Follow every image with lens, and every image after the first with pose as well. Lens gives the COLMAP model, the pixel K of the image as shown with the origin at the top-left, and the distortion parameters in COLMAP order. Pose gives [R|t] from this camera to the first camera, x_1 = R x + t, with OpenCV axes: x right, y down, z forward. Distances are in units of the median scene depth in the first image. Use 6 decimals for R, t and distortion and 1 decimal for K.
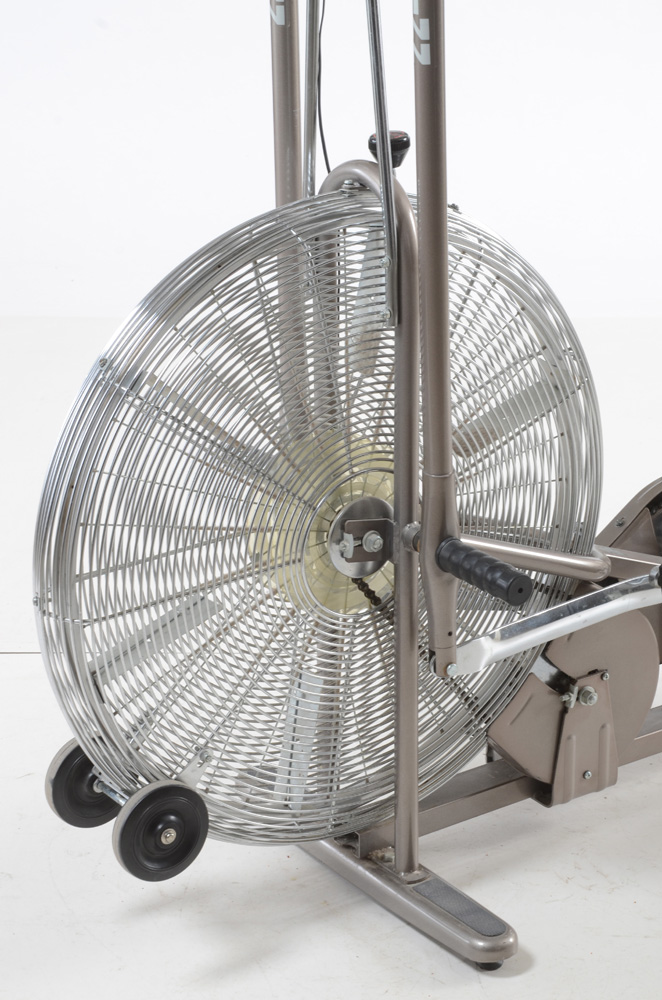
lens RADIAL K [[2387.5, 0, 331.0], [0, 2387.5, 500.0], [0, 0, 1]] dist [0.574305, -0.095892]
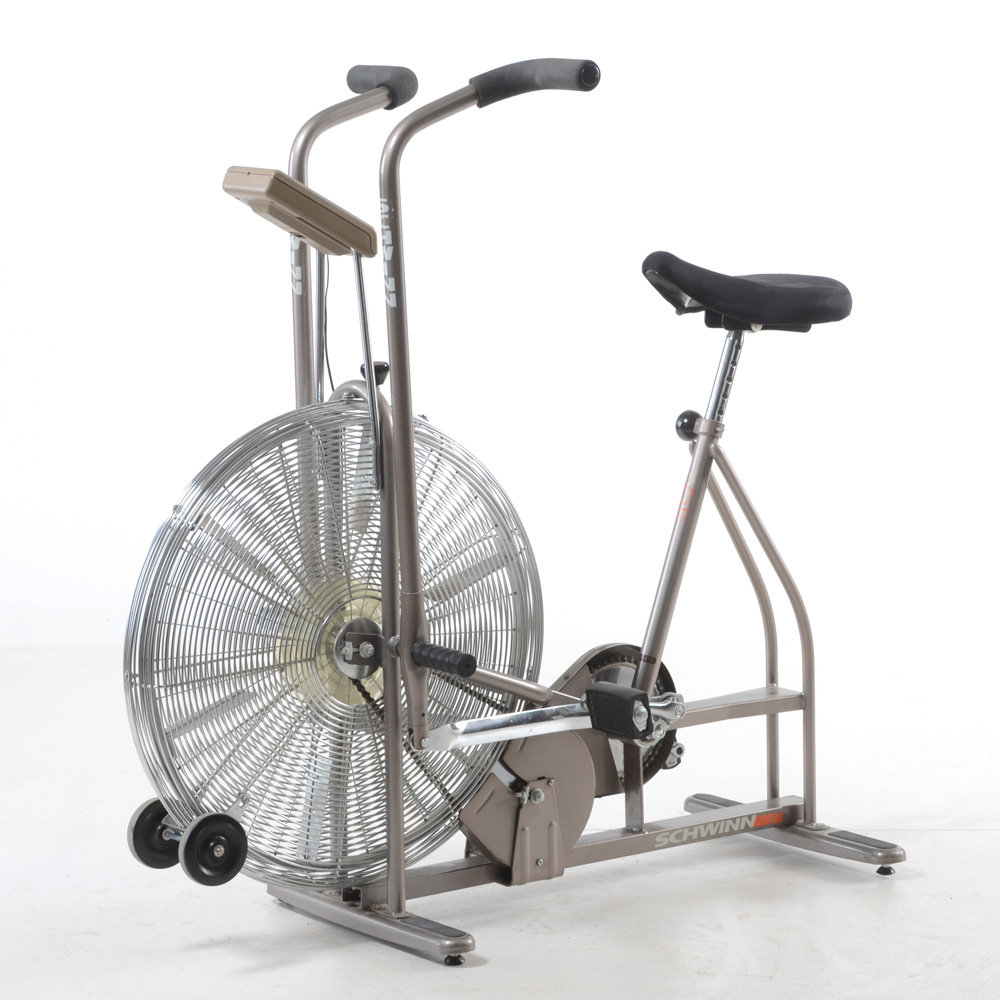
lens RADIAL K [[4286.0, 0, 500.0], [0, 4286.0, 500.0], [0, 0, 1]] dist [0.748932, -6.866516]
pose [[0.999855, -0.010503, 0.013394, 0.061714], [0.013164, 0.976009, -0.217333, 0.469939], [-0.010790, 0.217478, 0.976006, -1.430191]]
